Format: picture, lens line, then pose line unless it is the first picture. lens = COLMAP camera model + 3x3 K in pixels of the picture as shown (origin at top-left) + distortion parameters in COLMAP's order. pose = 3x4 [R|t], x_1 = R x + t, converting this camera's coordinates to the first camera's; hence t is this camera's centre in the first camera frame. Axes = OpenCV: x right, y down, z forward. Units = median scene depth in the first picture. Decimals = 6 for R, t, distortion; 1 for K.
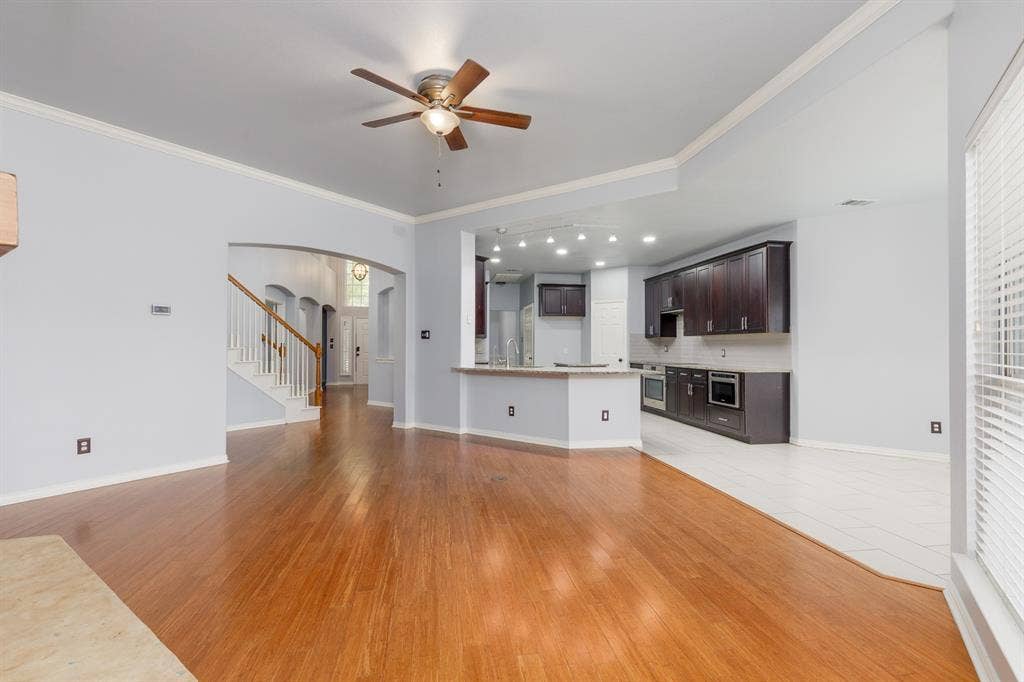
lens RADIAL K [[471.3, 0, 495.0], [0, 471.3, 340.9], [0, 0, 1]] dist [-0.000045, -0.000323]
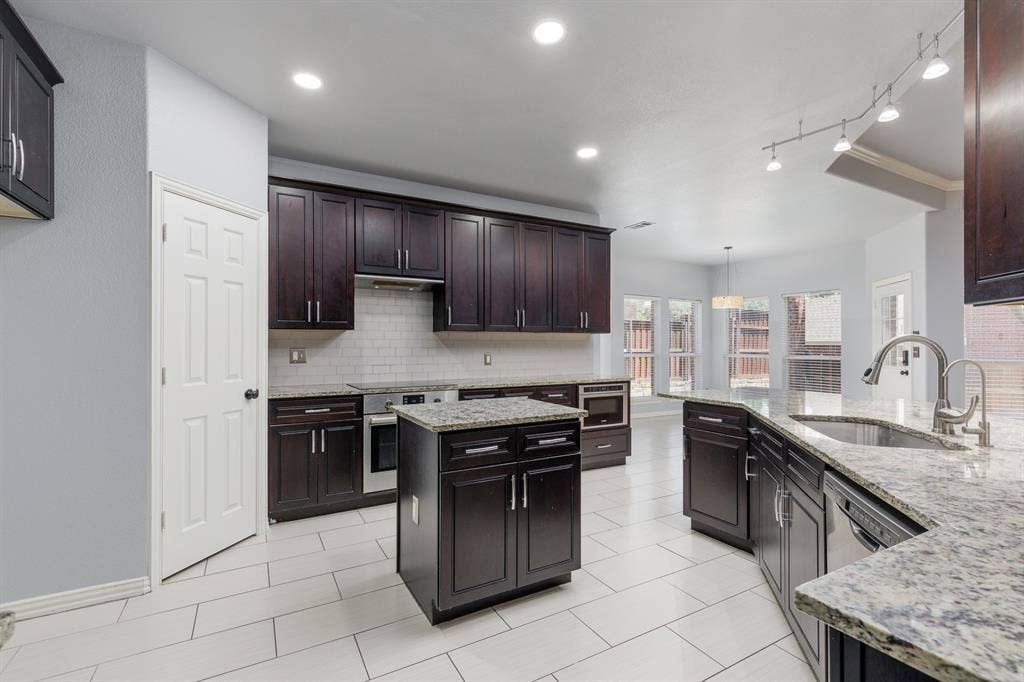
lens RADIAL K [[471.3, 0, 522.7], [0, 471.3, 344.8], [0, 0, 1]] dist [-0.000045, -0.000323]
pose [[-0.385057, -0.006668, 0.922869, -0.148740], [-0.014026, 0.999901, 0.001373, 0.004575], [-0.922786, -0.012416, -0.385112, 1.290071]]
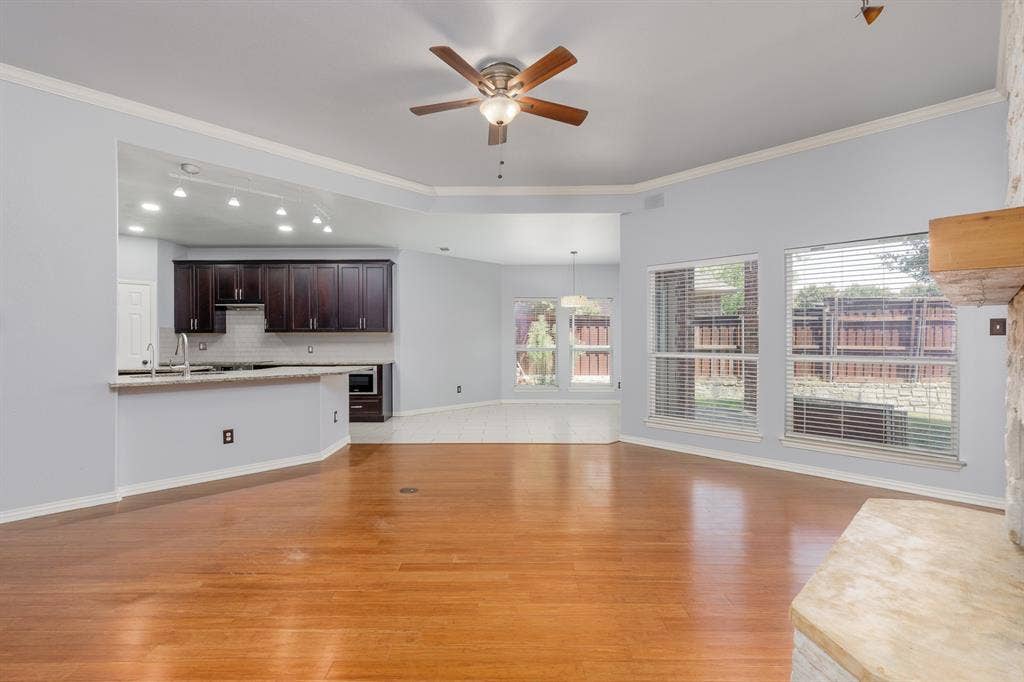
lens RADIAL K [[471.3, 0, 512.8], [0, 471.3, 345.7], [0, 0, 1]] dist [-0.000045, -0.000323]
pose [[0.124760, -0.010872, 0.992127, -0.548556], [-0.007756, 0.999899, 0.011933, 0.001516], [-0.992157, -0.009184, 0.124663, 0.441537]]
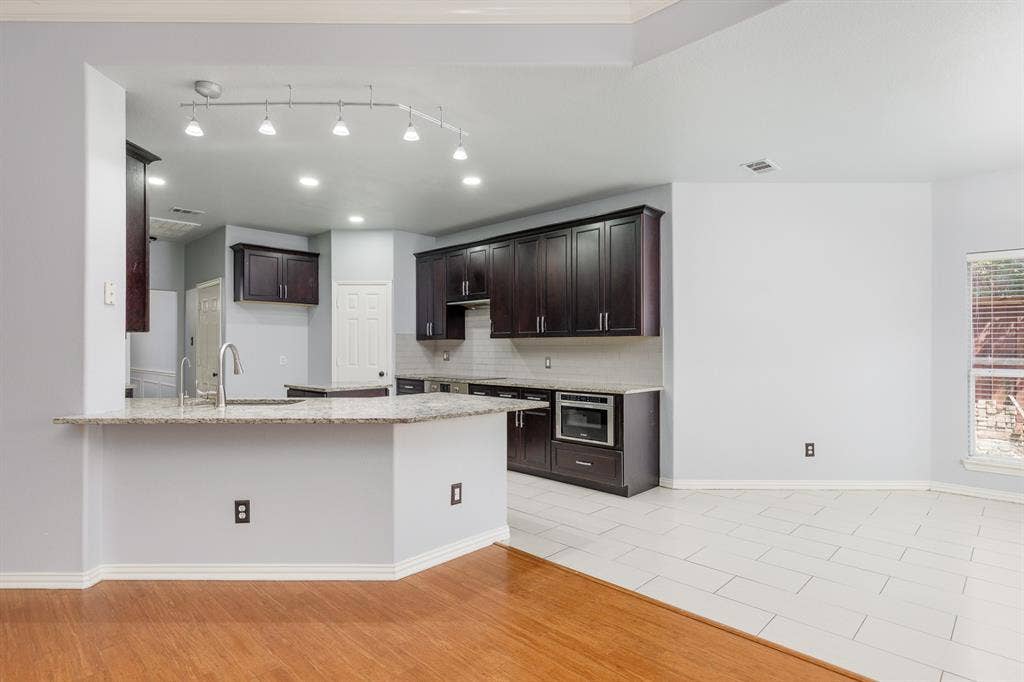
lens RADIAL K [[536.8, 0, 505.9], [0, 536.8, 343.6], [0, 0, 1]] dist [0.004614, -0.002446]
pose [[0.792185, 0.003637, 0.610270, -0.065878], [-0.005770, 0.999982, 0.001531, -0.004366], [-0.610253, -0.004735, 0.792192, 0.421948]]
